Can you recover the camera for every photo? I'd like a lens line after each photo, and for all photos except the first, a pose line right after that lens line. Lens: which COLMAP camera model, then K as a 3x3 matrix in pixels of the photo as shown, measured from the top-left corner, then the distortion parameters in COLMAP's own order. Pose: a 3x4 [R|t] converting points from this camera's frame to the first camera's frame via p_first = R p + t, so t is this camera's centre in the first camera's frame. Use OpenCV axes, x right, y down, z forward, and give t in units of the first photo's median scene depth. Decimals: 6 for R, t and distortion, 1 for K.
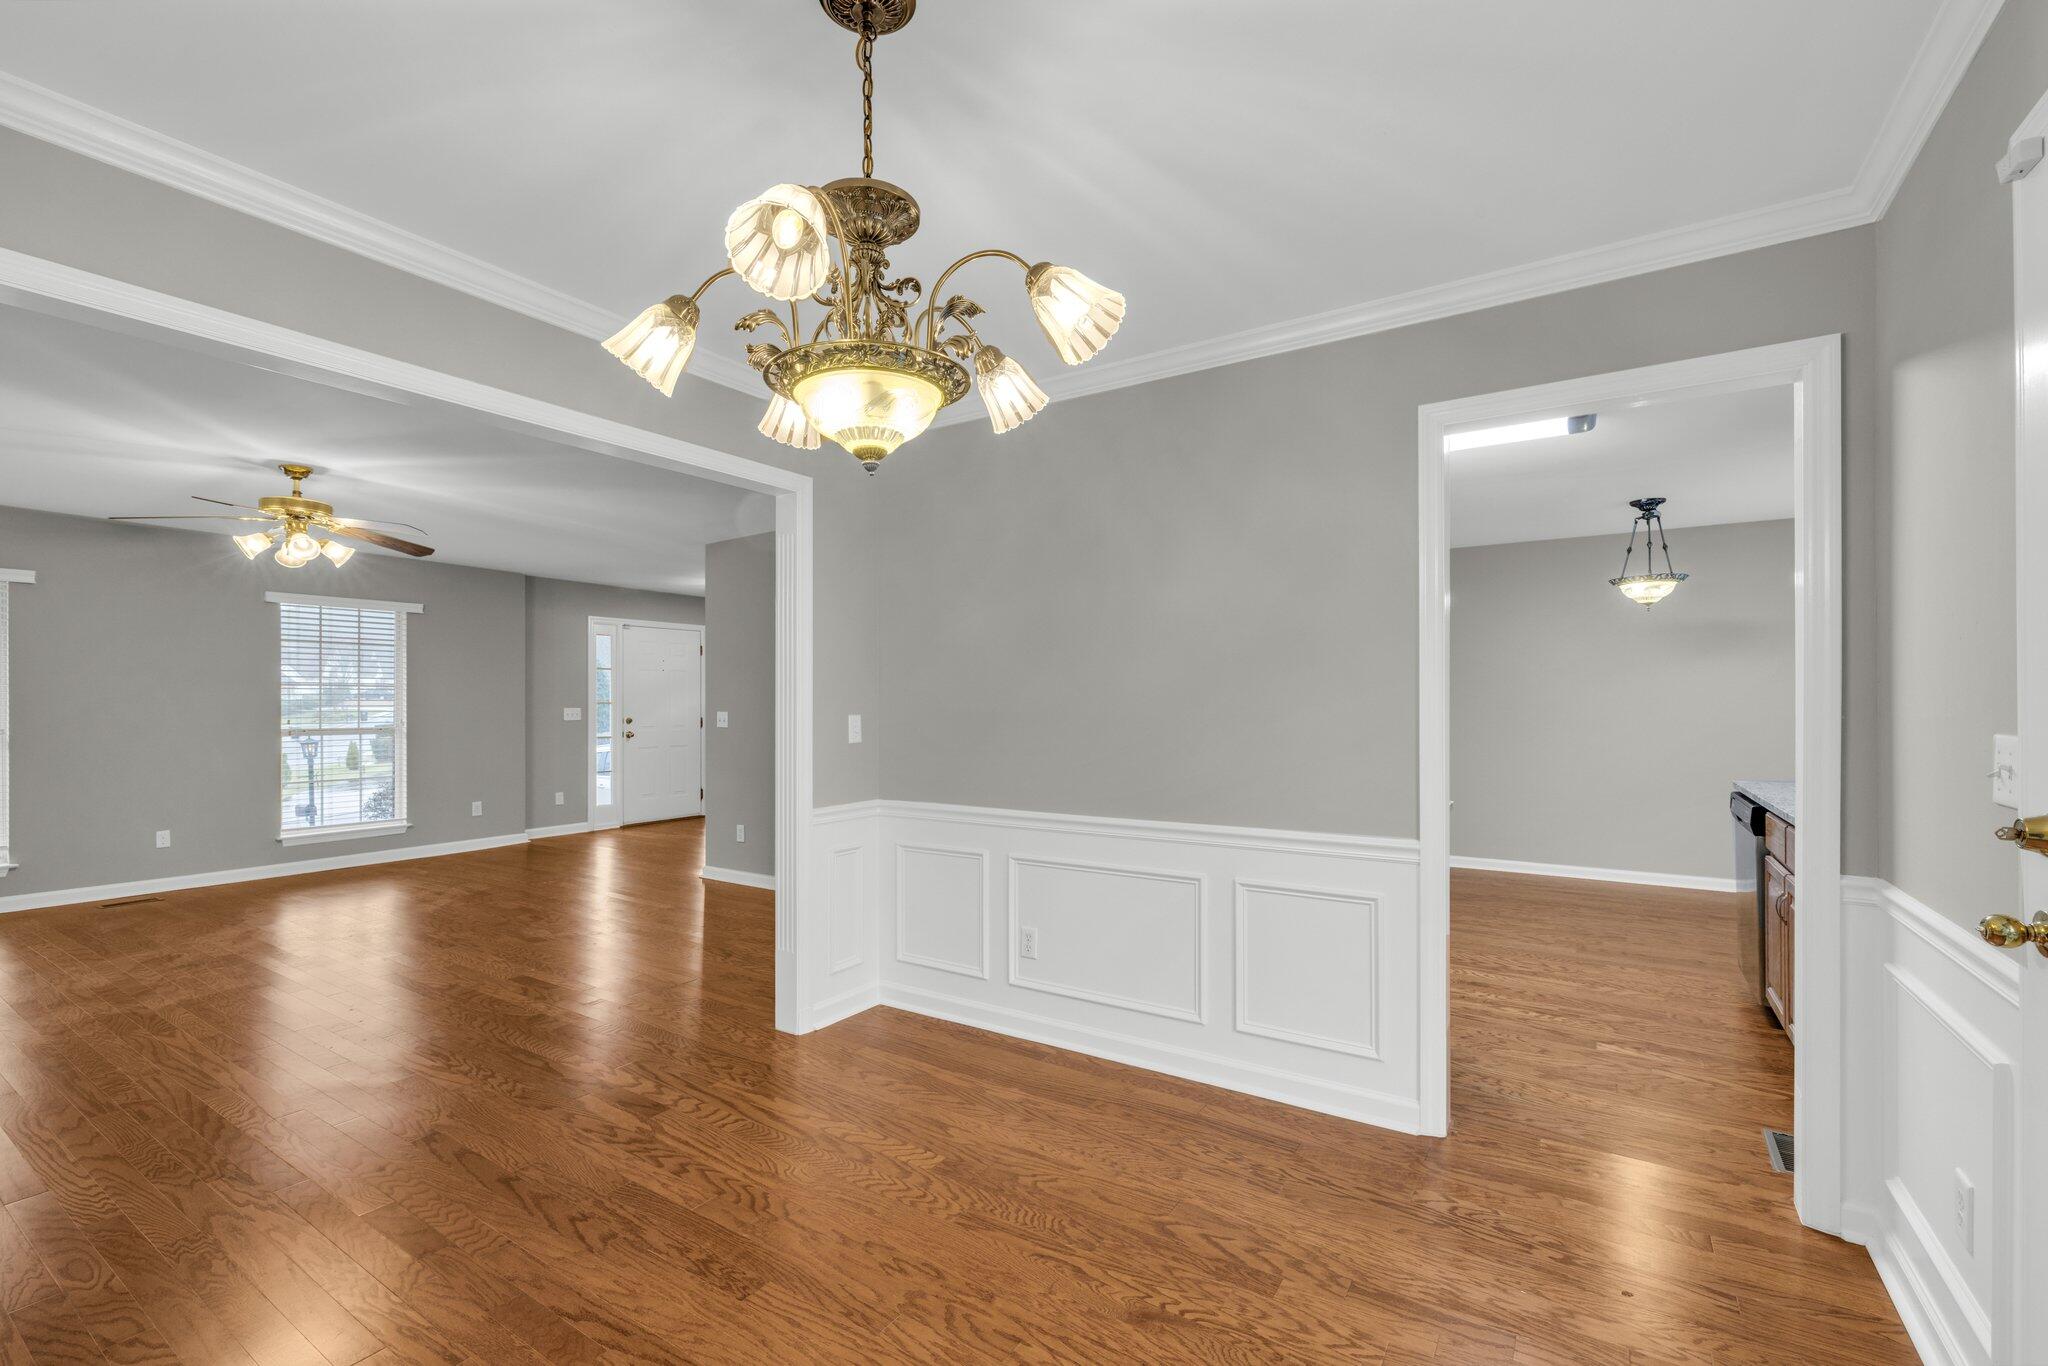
lens RADIAL K [[866.2, 0, 1037.6], [0, 866.2, 689.6], [0, 0, 1]] dist [0.001840, 0.000244]
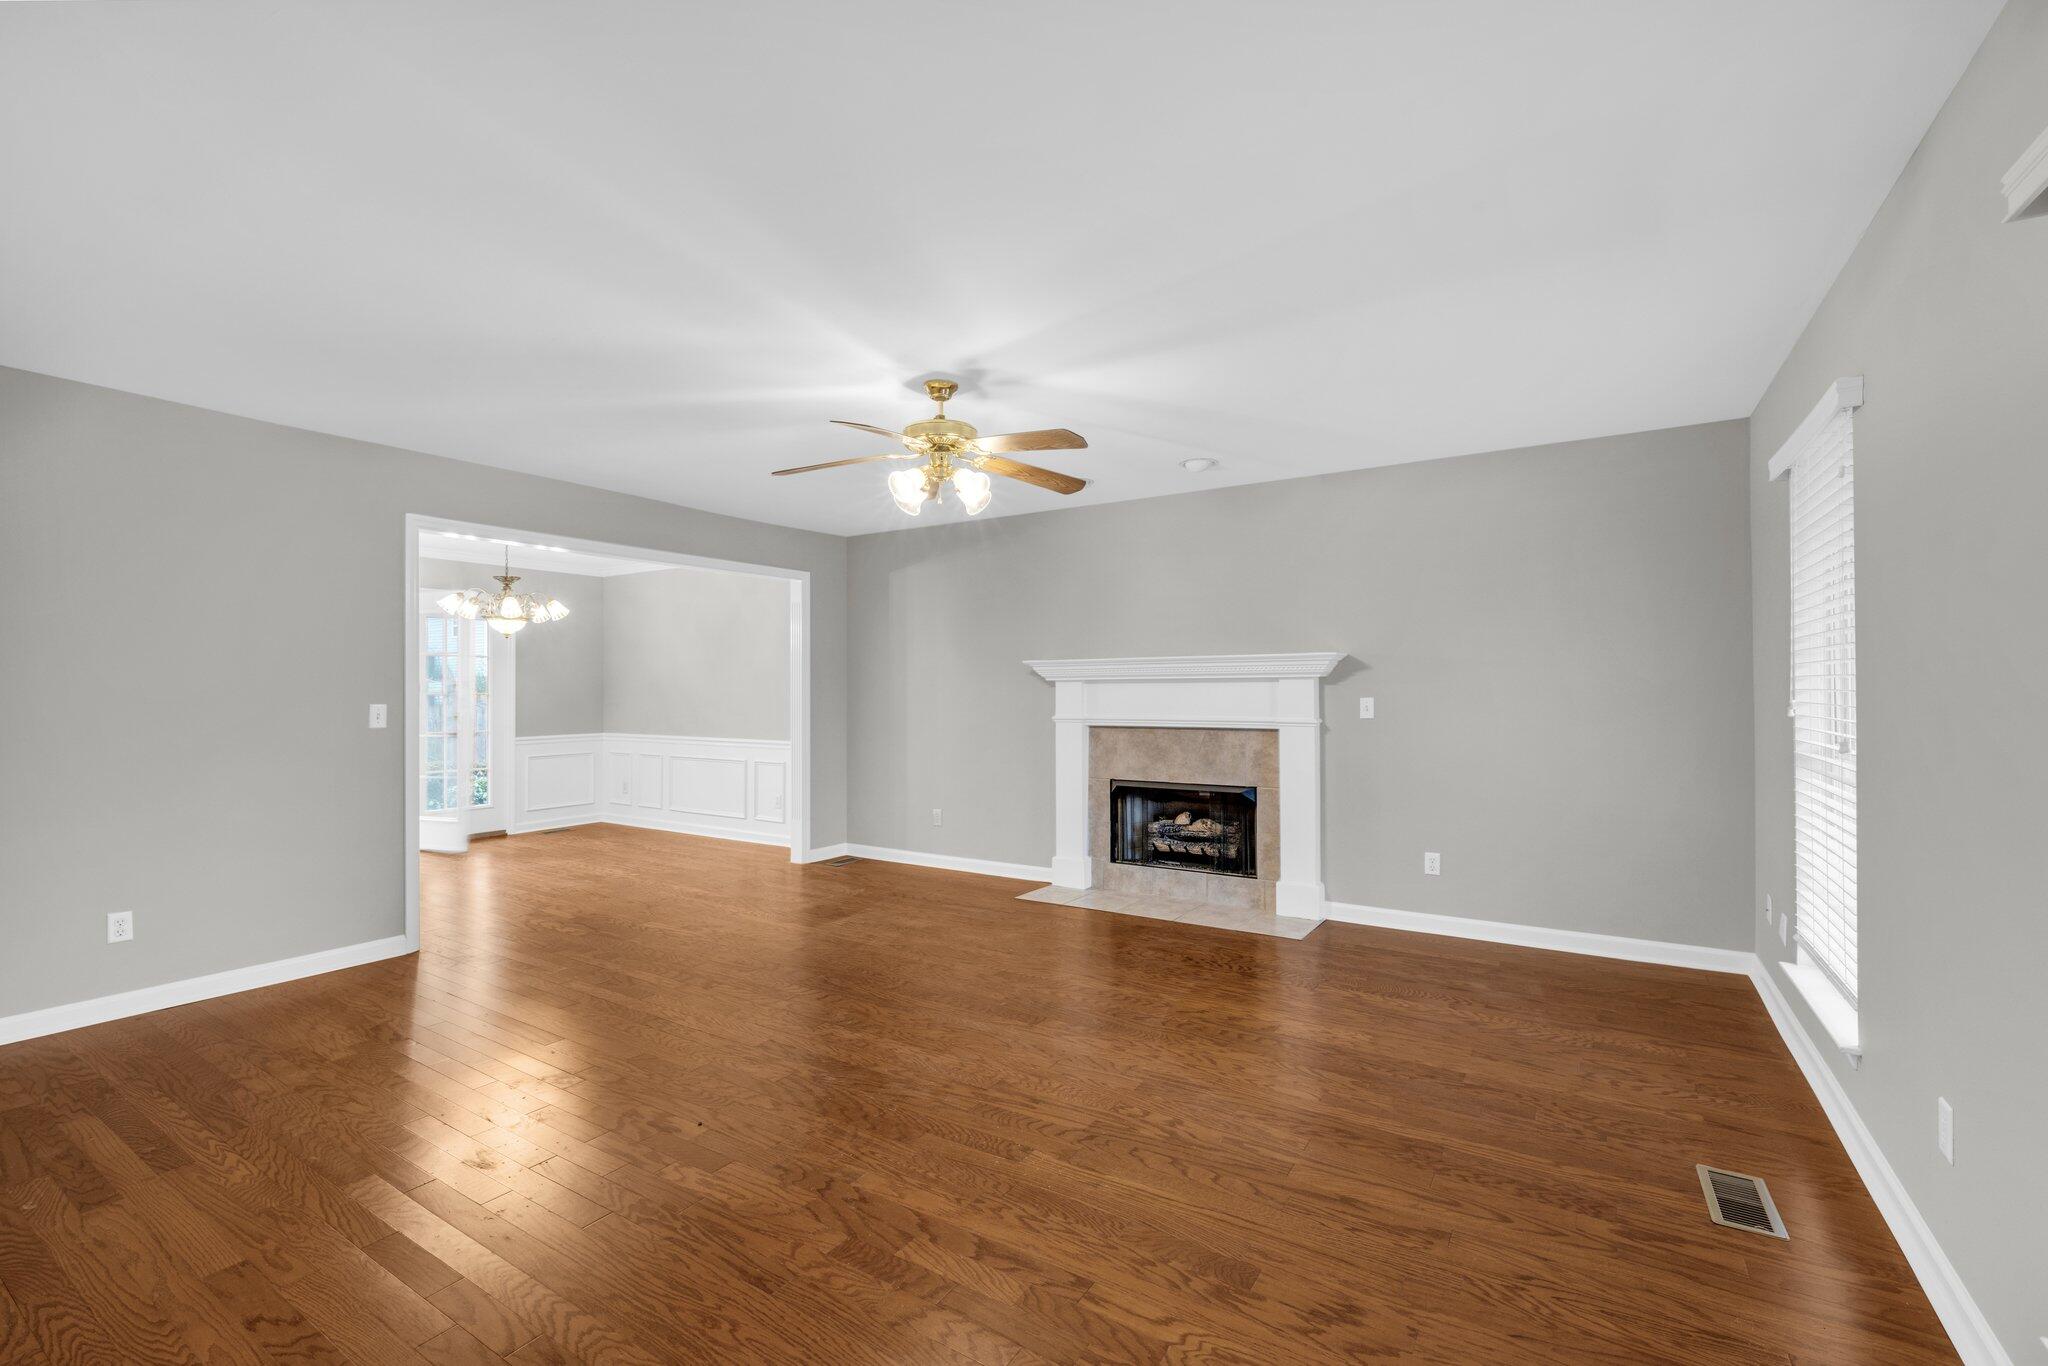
lens RADIAL K [[840.8, 0, 1070.3], [0, 840.8, 684.0], [0, 0, 1]] dist [0.000506, 0.000156]
pose [[-0.999018, 0.003399, -0.044170, -0.696938], [0.004546, 0.999654, -0.025895, 0.021880], [0.044066, -0.026071, -0.998688, 1.313954]]
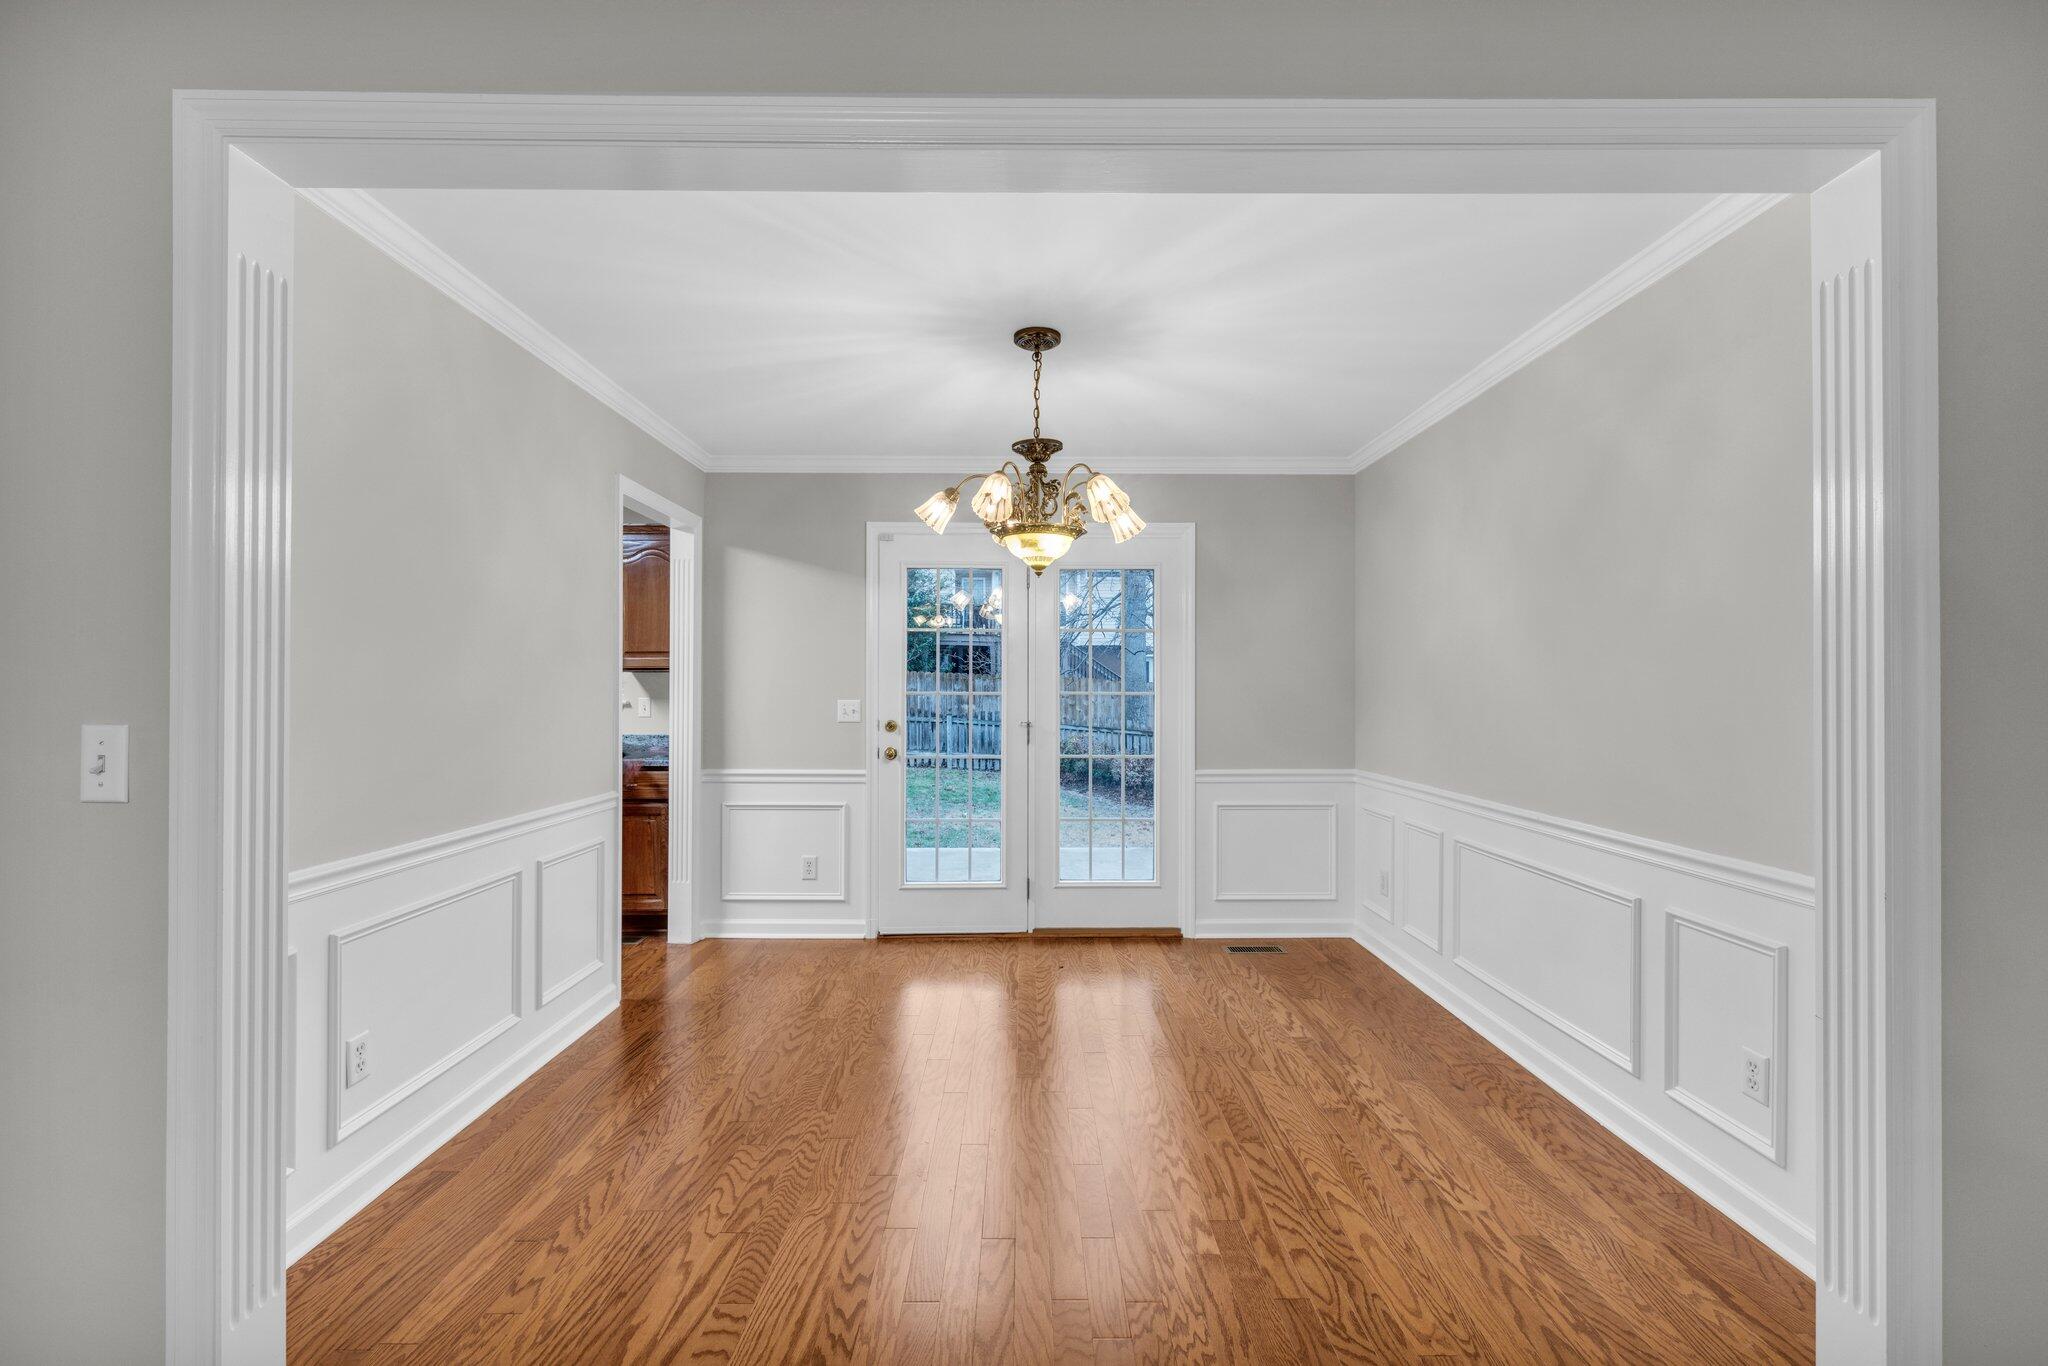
lens RADIAL K [[895.1, 0, 1024.0], [0, 895.1, 683.0], [0, 0, 1]] dist [-0.000950, 0.000151]
pose [[-0.547197, 0.008109, 0.836964, -0.481146], [-0.013449, 0.999739, -0.018479, 0.009010], [-0.836896, -0.021368, -0.546945, 0.543588]]
